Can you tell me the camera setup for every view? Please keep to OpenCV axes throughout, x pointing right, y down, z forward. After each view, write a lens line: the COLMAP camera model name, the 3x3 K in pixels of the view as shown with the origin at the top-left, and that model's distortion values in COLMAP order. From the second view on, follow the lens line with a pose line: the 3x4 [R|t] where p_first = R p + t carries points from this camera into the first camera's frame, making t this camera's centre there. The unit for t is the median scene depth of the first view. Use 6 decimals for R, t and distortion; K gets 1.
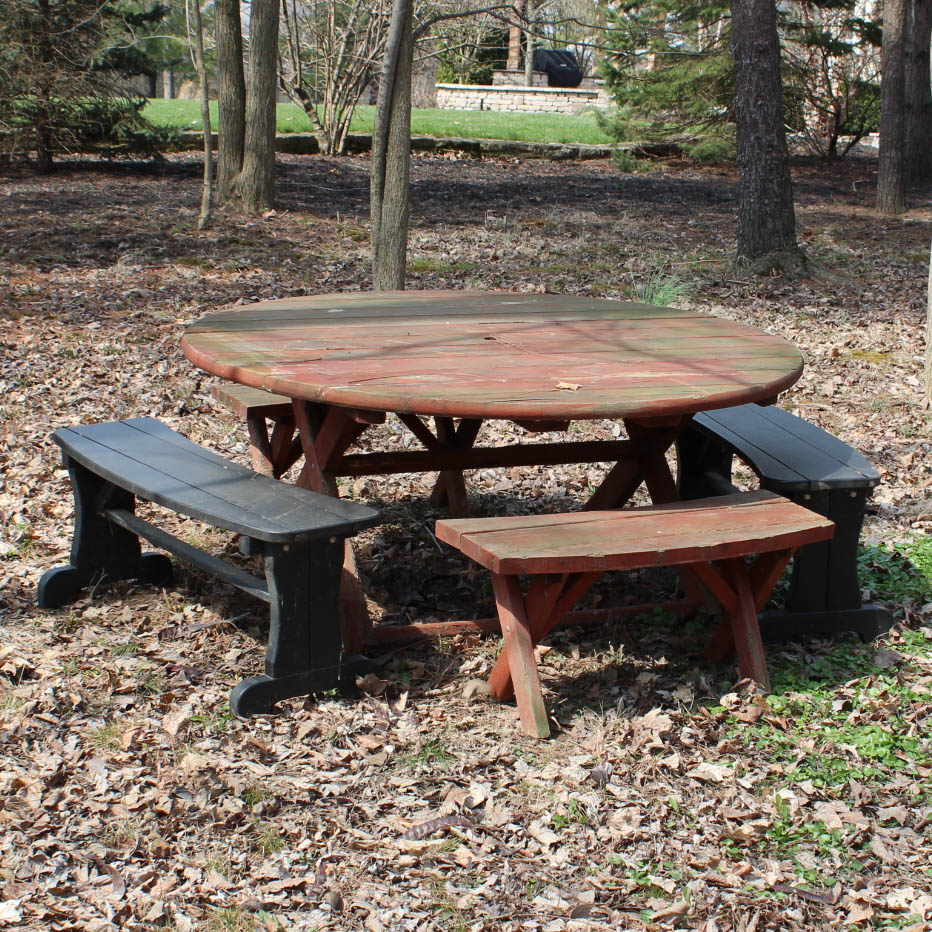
lens RADIAL K [[2102.0, 0, 465.4], [0, 2102.0, 456.4], [0, 0, 1]] dist [-0.116608, 0.000000]
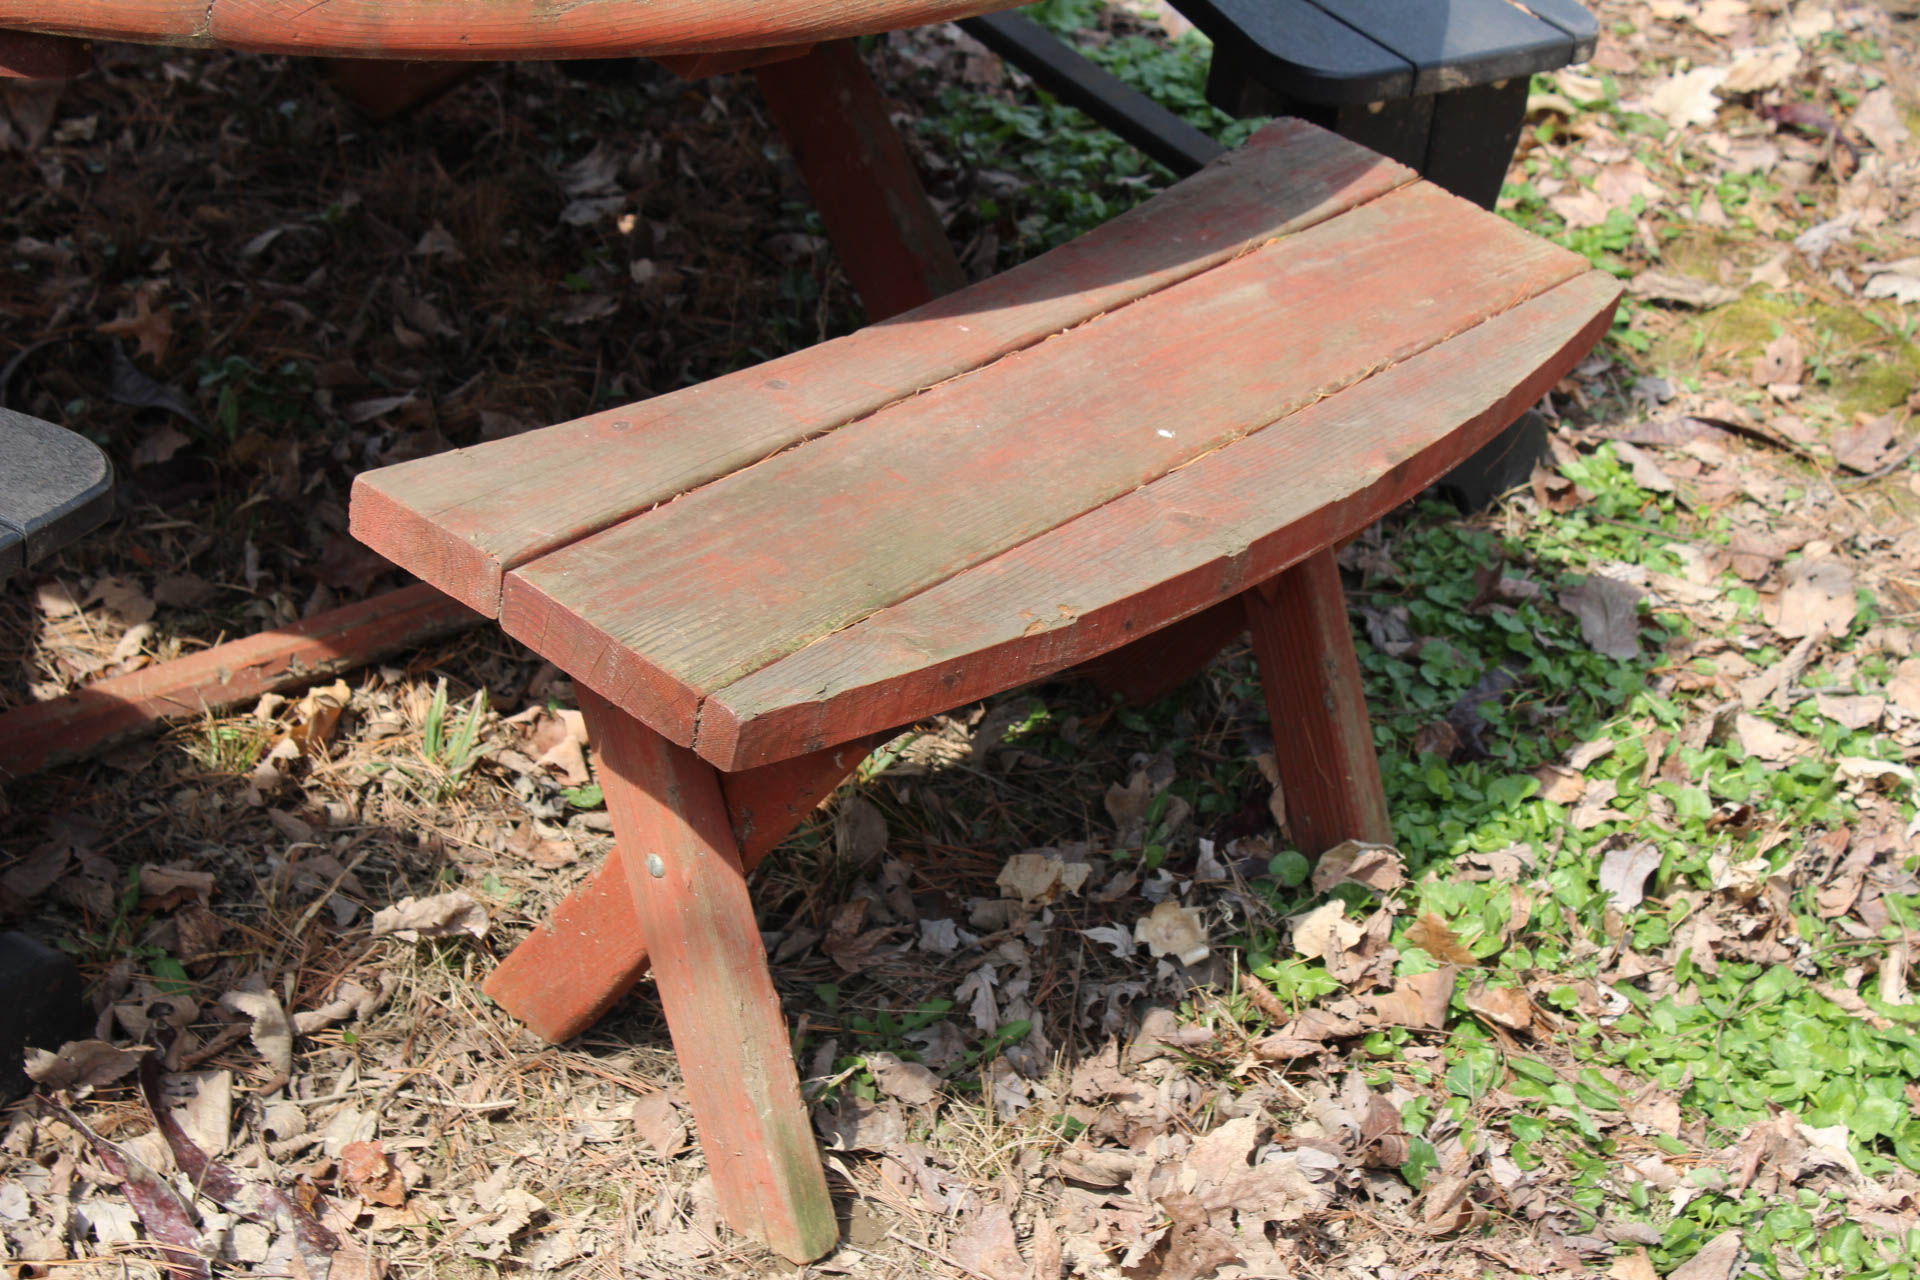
lens RADIAL K [[3979.0, 0, 970.1], [0, 3979.0, 633.5], [0, 0, 1]] dist [0.057109, 0.000000]
pose [[0.923228, -0.114169, 0.366900, -0.117629], [-0.015720, 0.942819, 0.332935, -0.106401], [-0.383931, -0.313143, 0.868642, 0.544944]]
